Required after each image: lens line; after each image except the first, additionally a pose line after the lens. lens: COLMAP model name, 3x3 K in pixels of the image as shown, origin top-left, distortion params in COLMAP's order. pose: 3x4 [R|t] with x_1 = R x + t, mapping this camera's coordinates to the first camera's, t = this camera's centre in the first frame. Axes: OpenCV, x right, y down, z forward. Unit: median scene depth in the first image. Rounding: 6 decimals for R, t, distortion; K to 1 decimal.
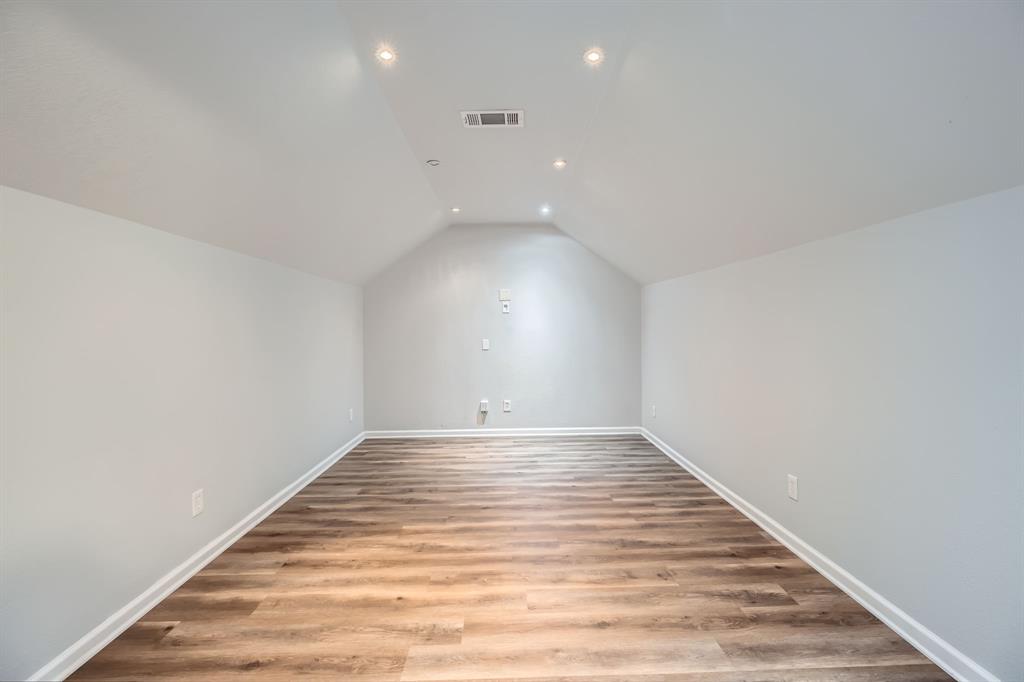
lens RADIAL K [[473.6, 0, 510.8], [0, 473.6, 337.3], [0, 0, 1]] dist [0.004469, 0.000744]
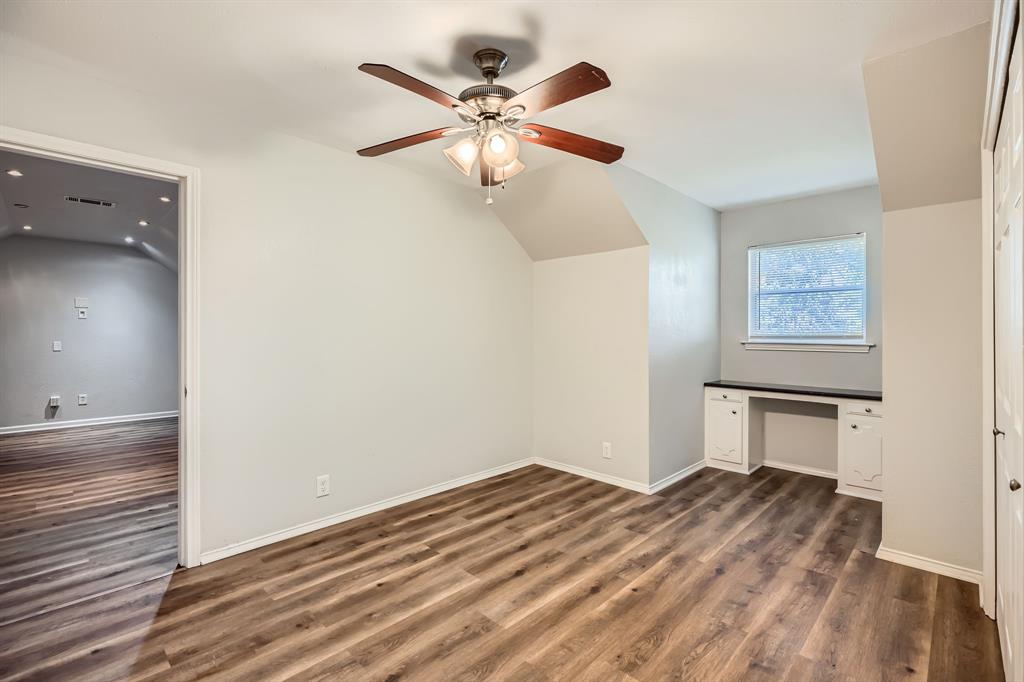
lens RADIAL K [[473.6, 0, 517.3], [0, 473.6, 336.5], [0, 0, 1]] dist [0.004469, 0.000744]
pose [[0.717775, 0.013144, 0.696151, -0.056385], [-0.002060, 0.999858, -0.016755, 0.009220], [-0.696272, 0.010592, 0.717700, -0.561250]]
